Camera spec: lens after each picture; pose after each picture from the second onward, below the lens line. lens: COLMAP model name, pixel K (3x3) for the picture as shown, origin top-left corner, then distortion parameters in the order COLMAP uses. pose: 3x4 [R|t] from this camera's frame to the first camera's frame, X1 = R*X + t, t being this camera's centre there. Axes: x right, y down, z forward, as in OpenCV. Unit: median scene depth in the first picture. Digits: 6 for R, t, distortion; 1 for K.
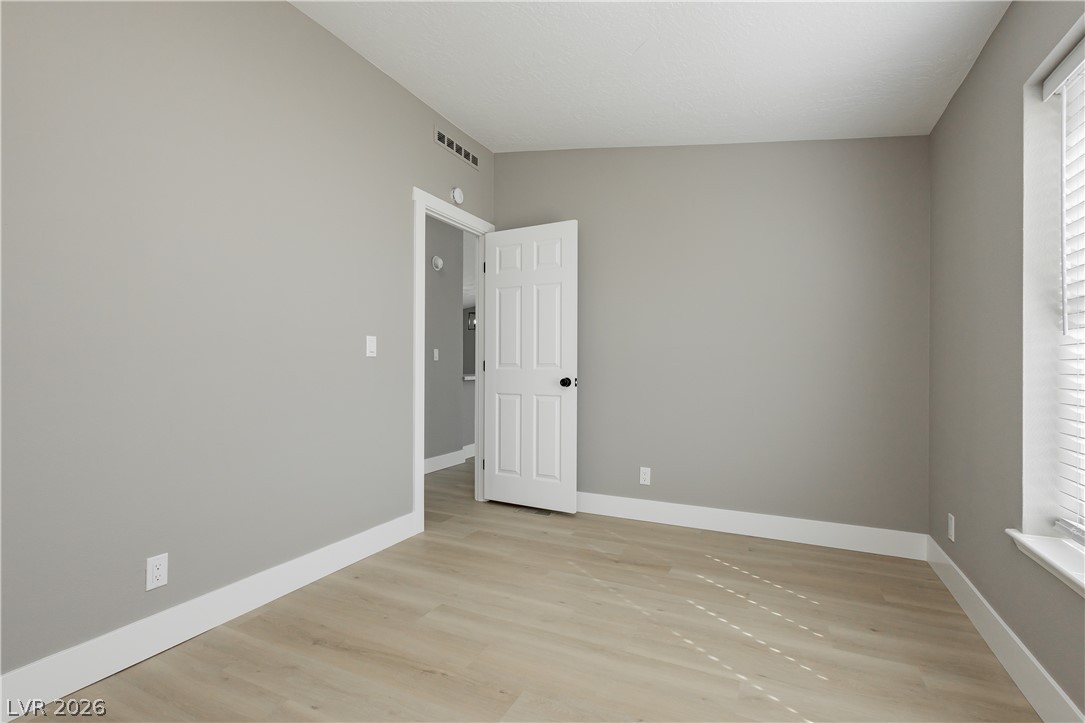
lens RADIAL K [[498.2, 0, 543.7], [0, 498.2, 366.6], [0, 0, 1]] dist [0.000593, 0.000151]
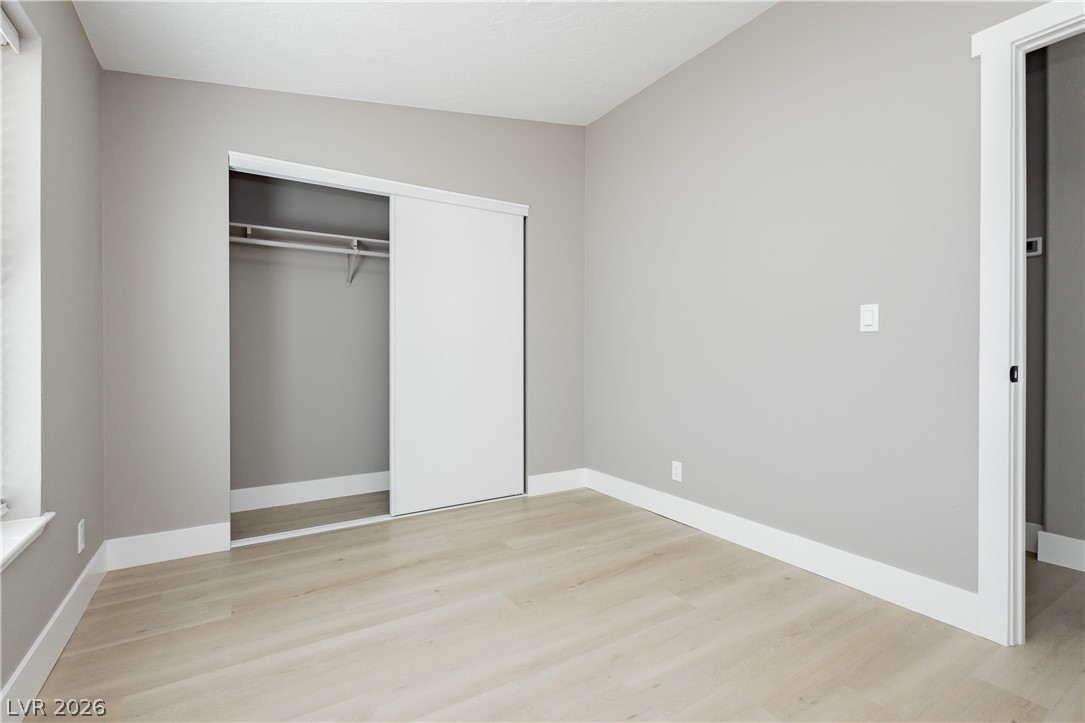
lens RADIAL K [[495.0, 0, 543.3], [0, 495.0, 357.2], [0, 0, 1]] dist [0.001838, -0.000107]
pose [[-0.533190, 0.007049, -0.845966, 0.762732], [-0.001958, 0.999952, 0.009566, 0.016754], [0.845993, 0.006757, -0.533151, 1.354184]]
